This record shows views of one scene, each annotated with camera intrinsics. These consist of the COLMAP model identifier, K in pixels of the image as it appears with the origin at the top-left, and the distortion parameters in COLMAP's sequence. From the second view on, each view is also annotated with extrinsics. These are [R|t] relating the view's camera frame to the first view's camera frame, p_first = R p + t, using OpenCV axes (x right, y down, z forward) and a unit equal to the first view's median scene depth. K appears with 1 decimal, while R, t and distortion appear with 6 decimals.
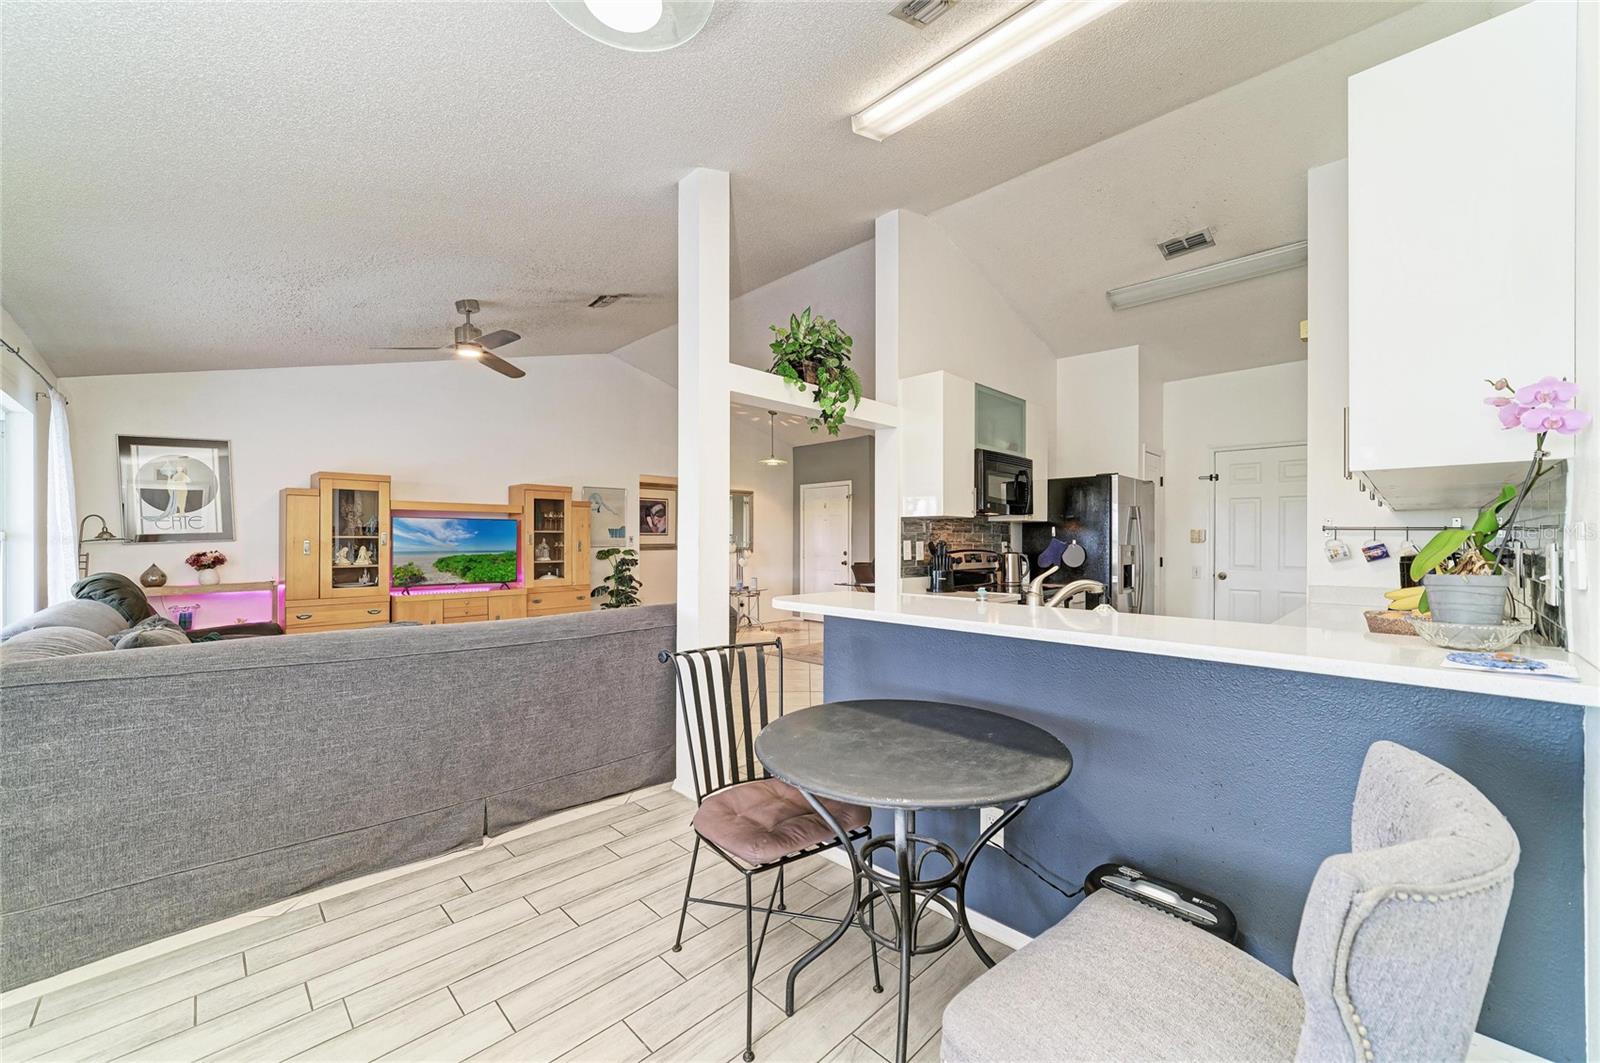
lens RADIAL K [[622.2, 0, 803.2], [0, 622.2, 538.0], [0, 0, 1]] dist [-0.019863, 0.007920]
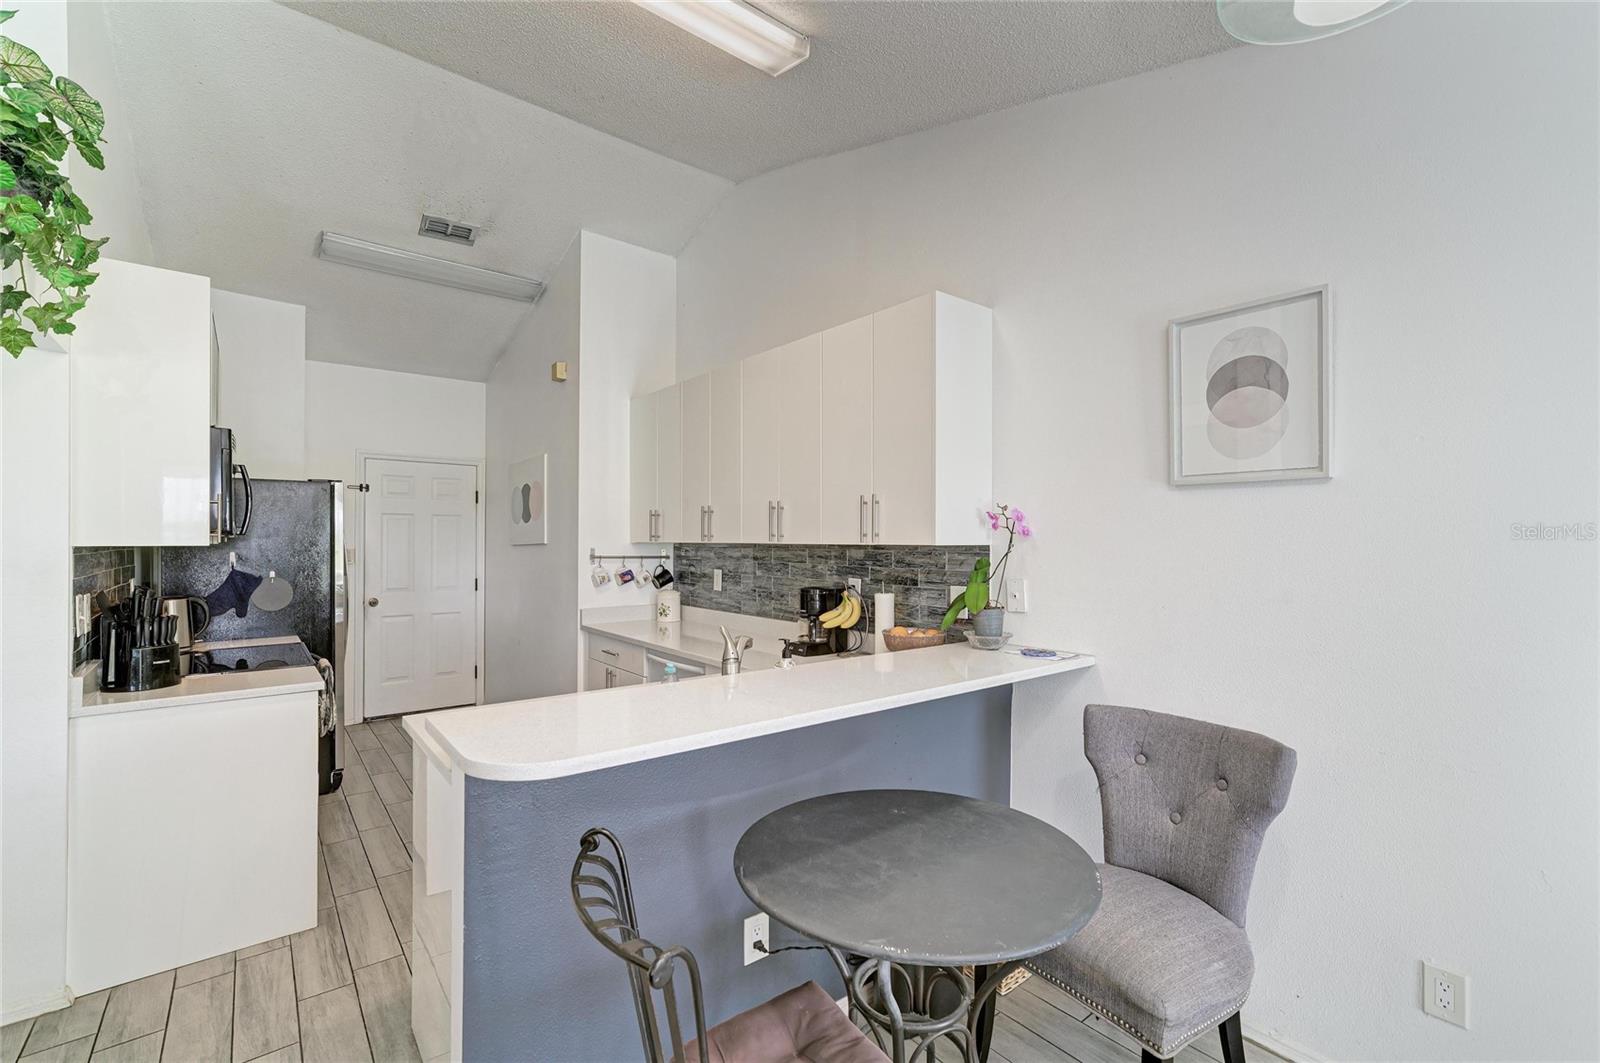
lens RADIAL K [[697.7, 0, 800.7], [0, 697.7, 540.6], [0, 0, 1]] dist [-0.003495, 0.000154]
pose [[0.111957, -0.002610, 0.993710, -0.243389], [-0.006222, 0.999975, 0.003328, -0.033985], [-0.993694, -0.006555, 0.111938, 0.310998]]
